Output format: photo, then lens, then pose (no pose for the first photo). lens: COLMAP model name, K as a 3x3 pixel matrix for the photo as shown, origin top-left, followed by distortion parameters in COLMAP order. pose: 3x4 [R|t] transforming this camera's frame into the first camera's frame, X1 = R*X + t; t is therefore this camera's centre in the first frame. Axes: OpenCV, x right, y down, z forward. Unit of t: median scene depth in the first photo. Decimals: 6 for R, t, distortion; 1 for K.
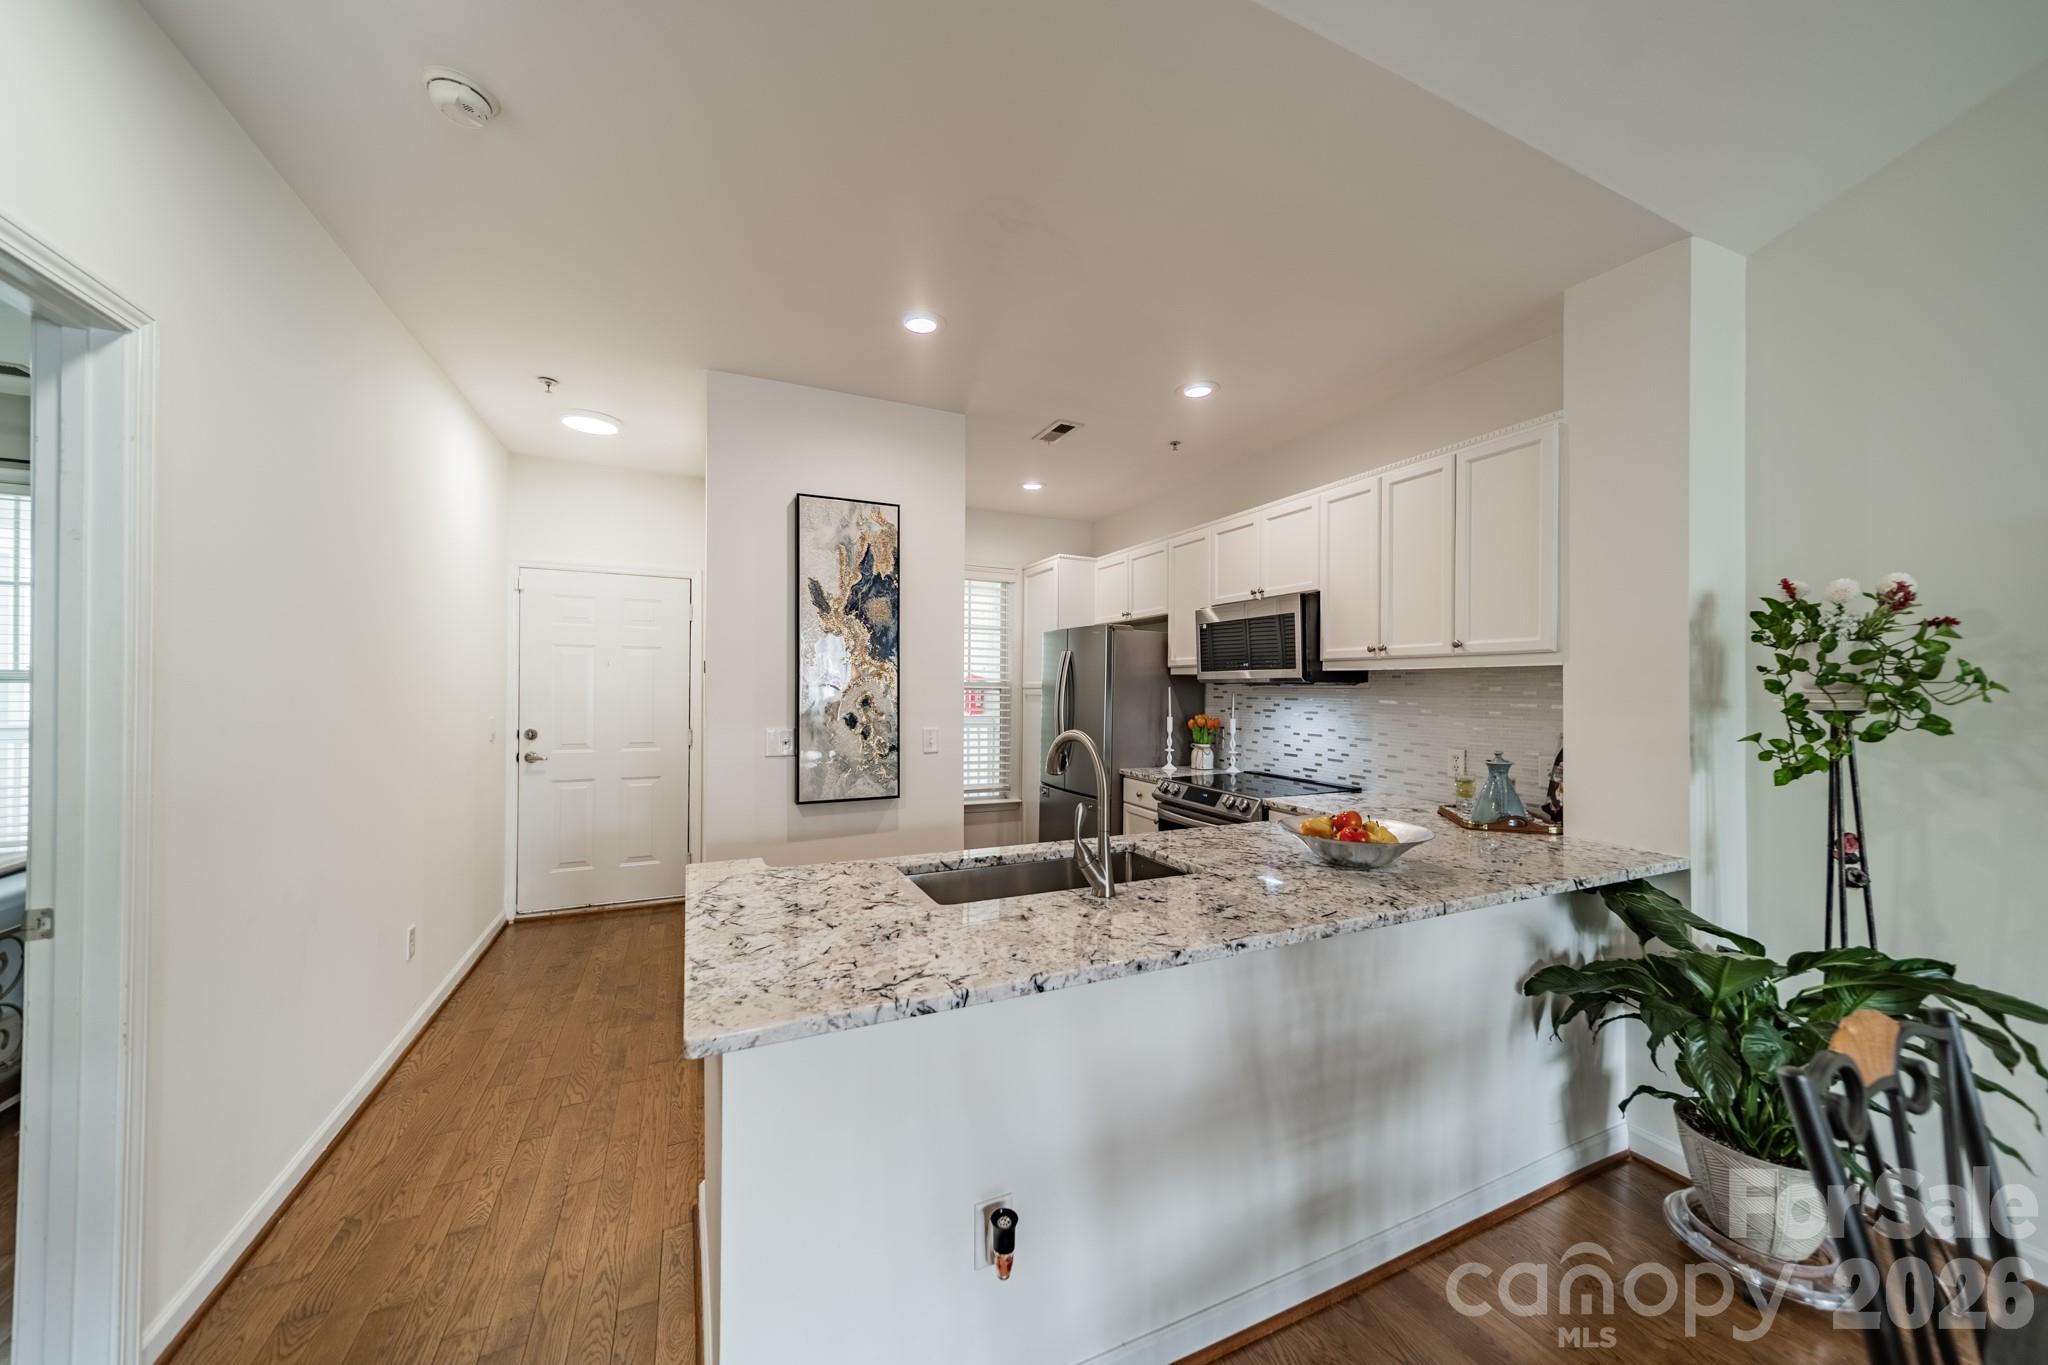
lens RADIAL K [[725.9, 0, 1029.5], [0, 725.9, 684.6], [0, 0, 1]] dist [0.008932, -0.000001]
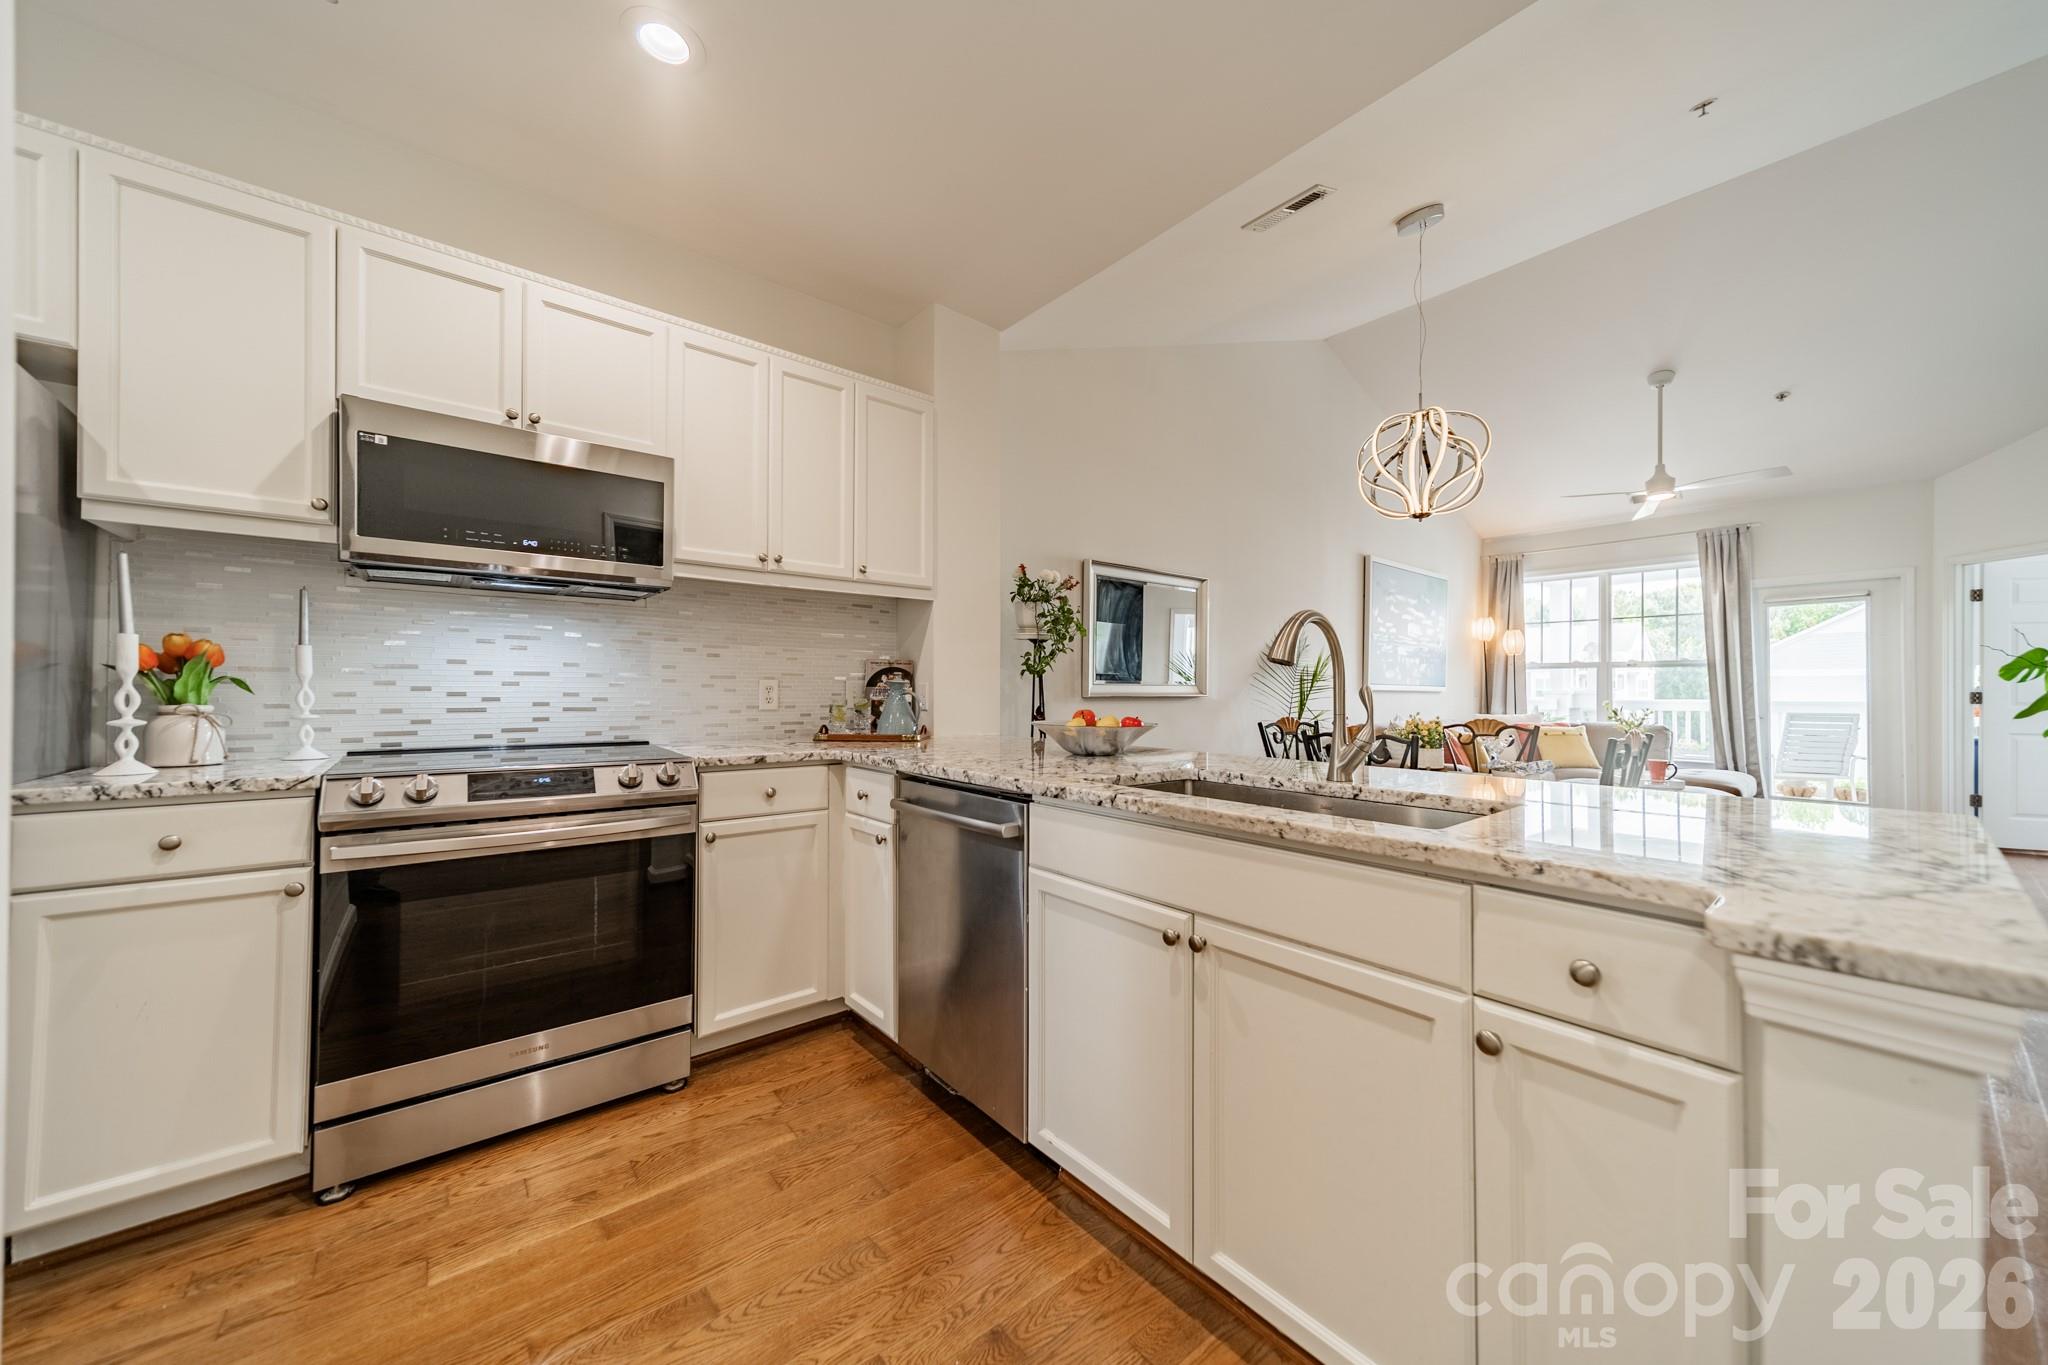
lens RADIAL K [[725.9, 0, 1029.5], [0, 725.9, 684.6], [0, 0, 1]] dist [0.008932, -0.000001]
pose [[-0.260483, -0.000203, 0.965478, -0.355418], [-0.011328, 0.999932, -0.002846, 0.082281], [-0.965412, -0.011678, -0.260468, 0.809164]]
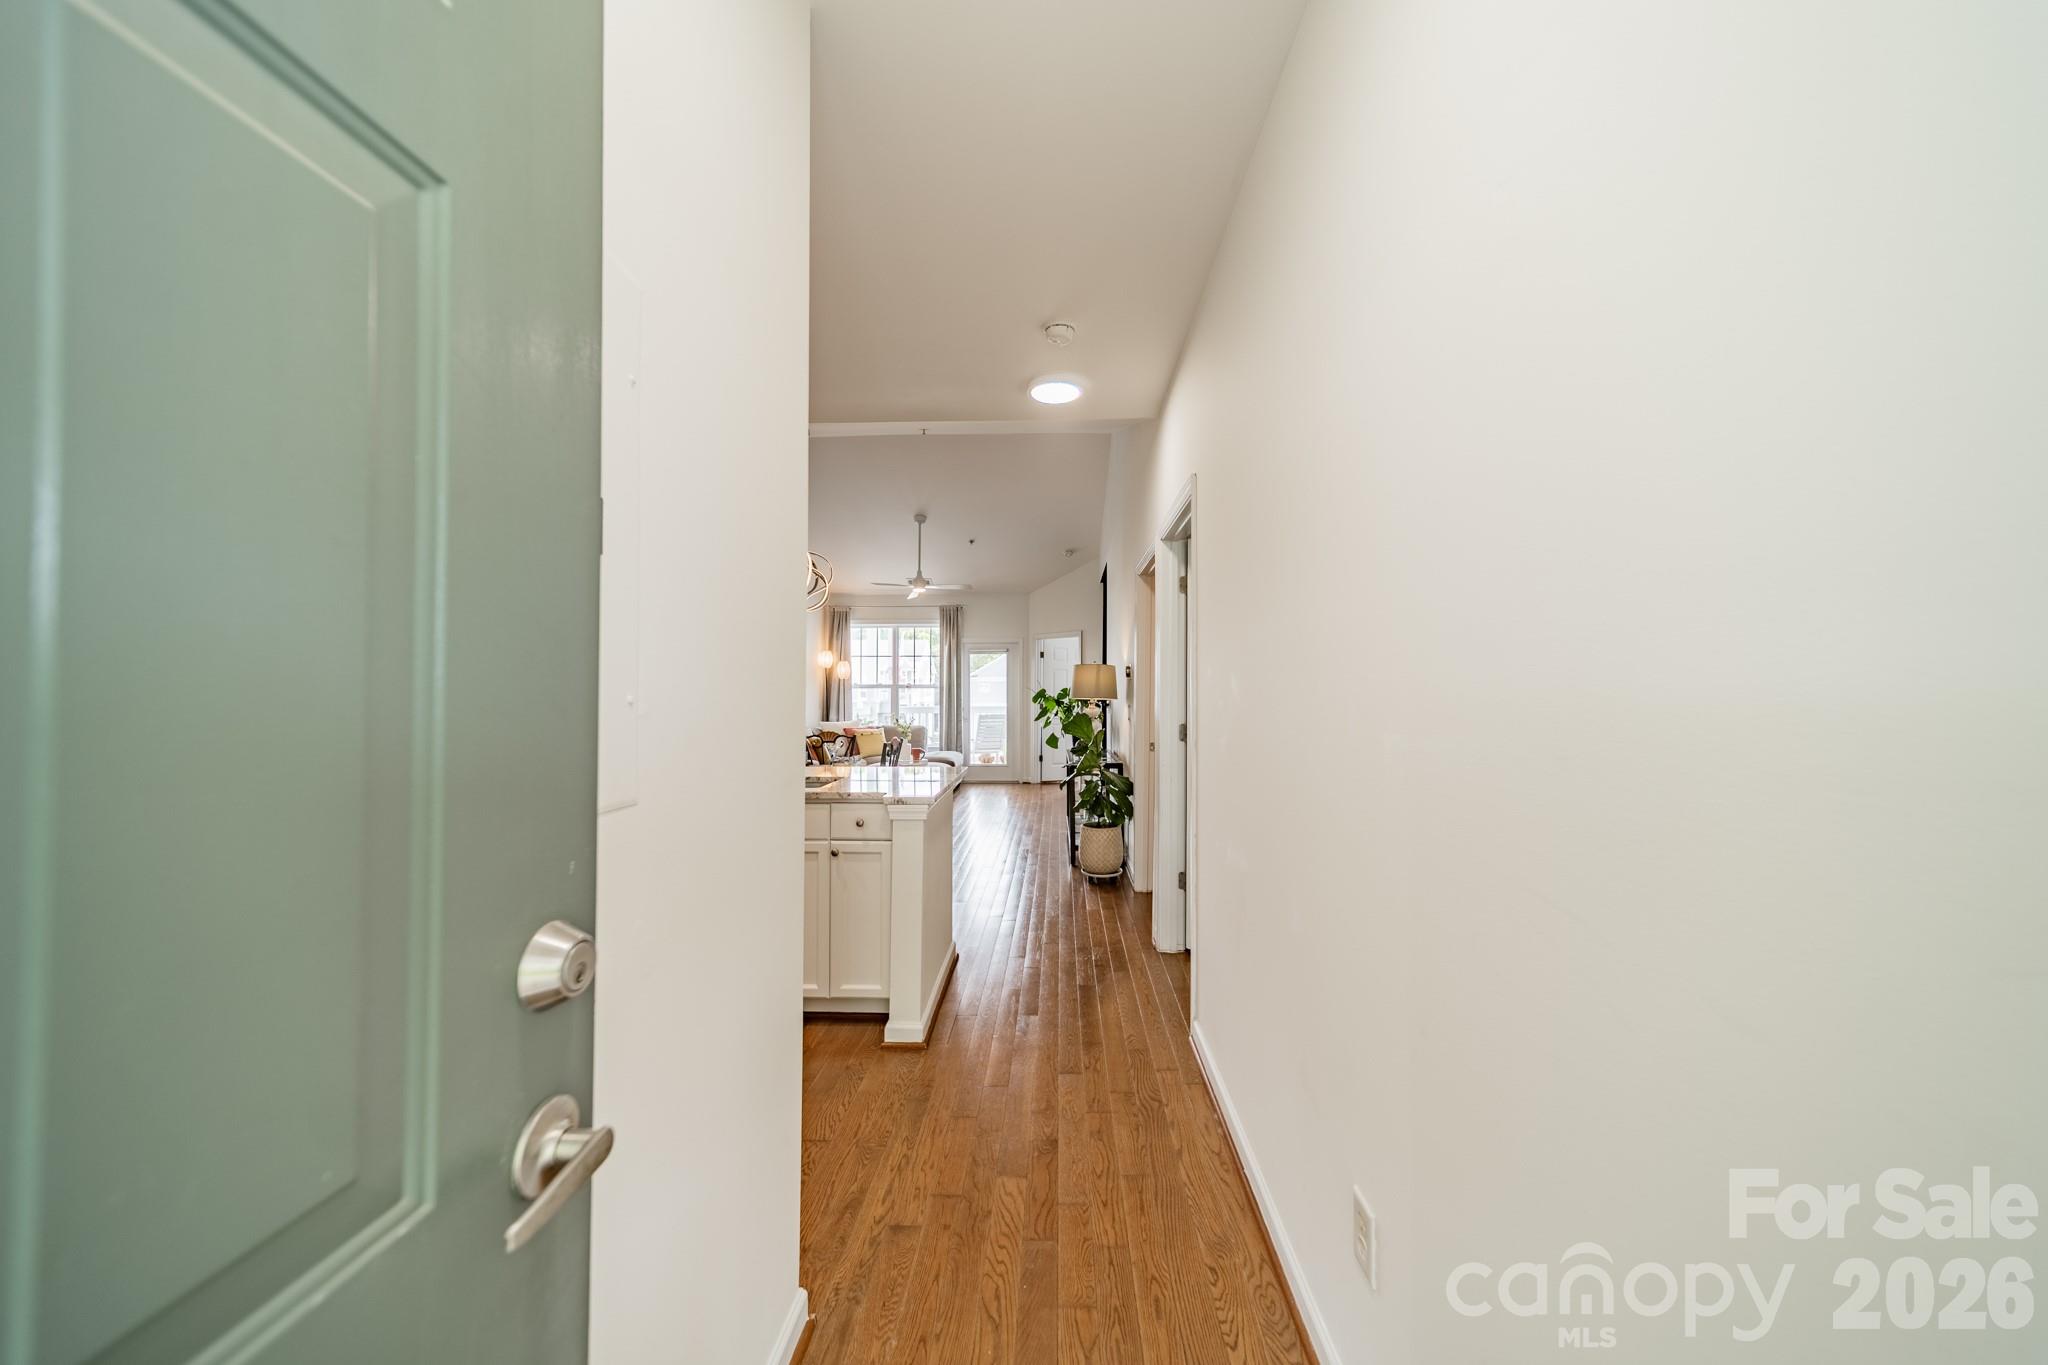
lens RADIAL K [[726.9, 0, 1029.1], [0, 726.9, 683.8], [0, 0, 1]] dist [0.008447, 0.000268]
pose [[-0.890298, -0.000800, 0.455377, -0.715454], [-0.007365, 0.999893, -0.012642, 0.026773], [-0.455318, -0.014609, -0.890209, 1.215622]]
